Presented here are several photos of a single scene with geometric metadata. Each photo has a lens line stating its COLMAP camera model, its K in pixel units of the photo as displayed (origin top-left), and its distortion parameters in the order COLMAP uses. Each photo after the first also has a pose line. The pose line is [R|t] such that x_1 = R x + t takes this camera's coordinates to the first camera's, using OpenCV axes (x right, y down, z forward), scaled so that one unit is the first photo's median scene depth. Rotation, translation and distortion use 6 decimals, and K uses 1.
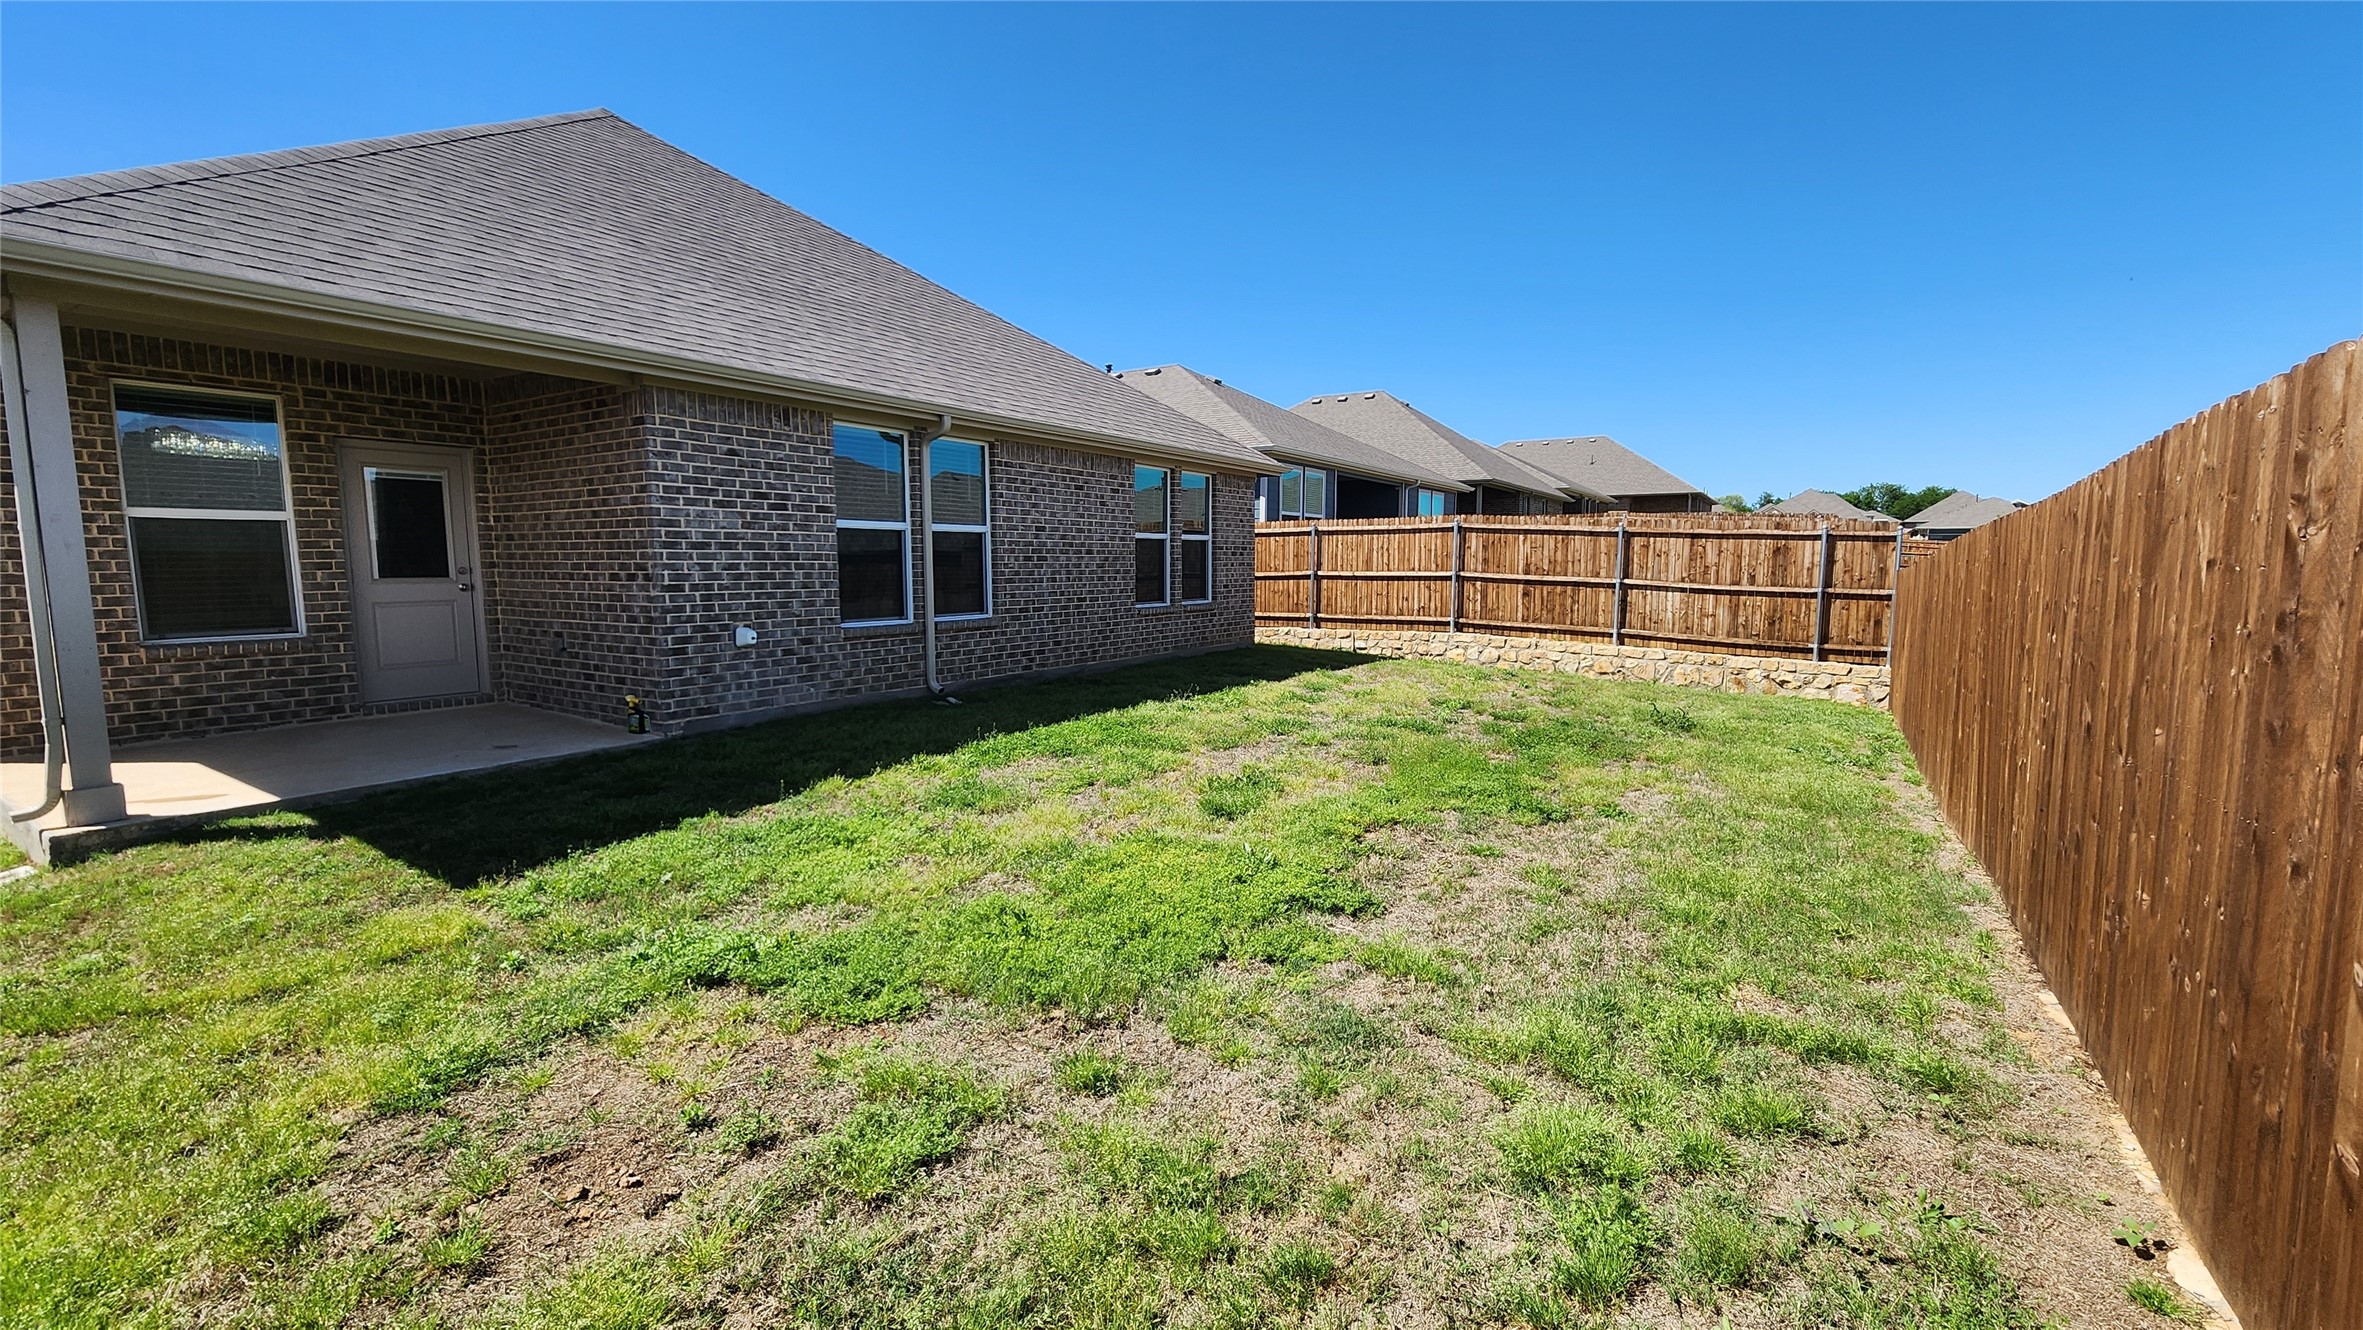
lens RADIAL K [[971.9, 0, 1203.2], [0, 971.9, 662.2], [0, 0, 1]] dist [-0.008858, -0.000124]
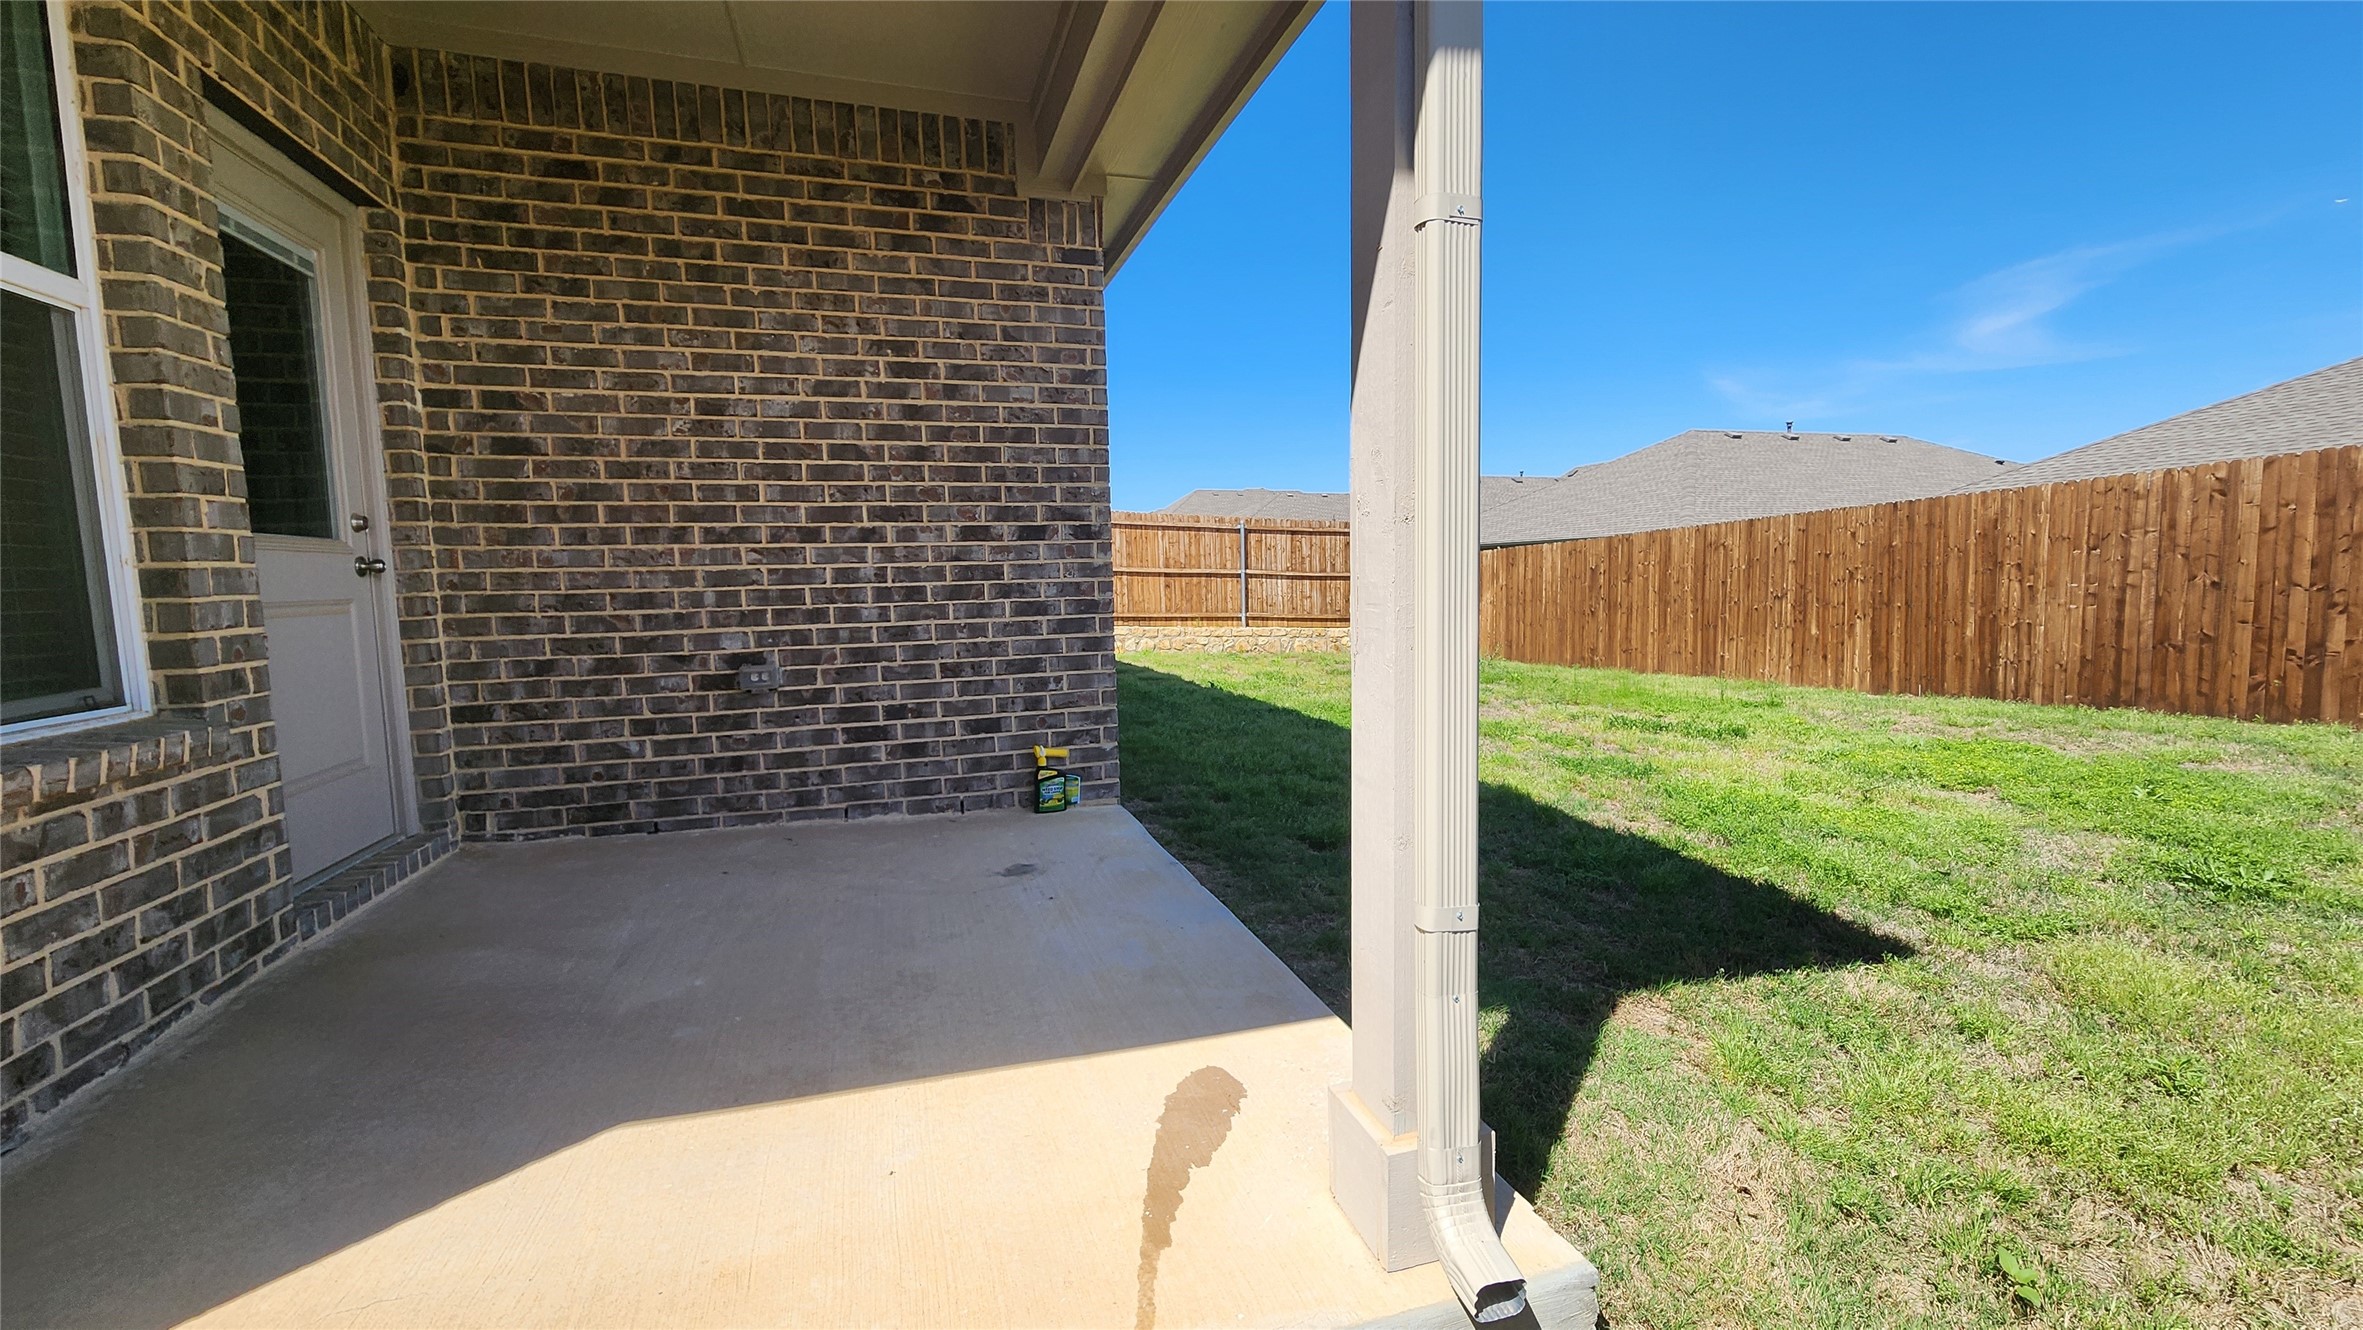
lens RADIAL K [[971.9, 0, 1193.0], [0, 971.9, 661.4], [0, 0, 1]] dist [-0.008858, -0.000124]
pose [[0.647003, -0.081626, 0.758106, -0.507621], [0.098024, 0.994907, 0.023465, -0.010008], [-0.756160, 0.059131, 0.651709, 0.303257]]
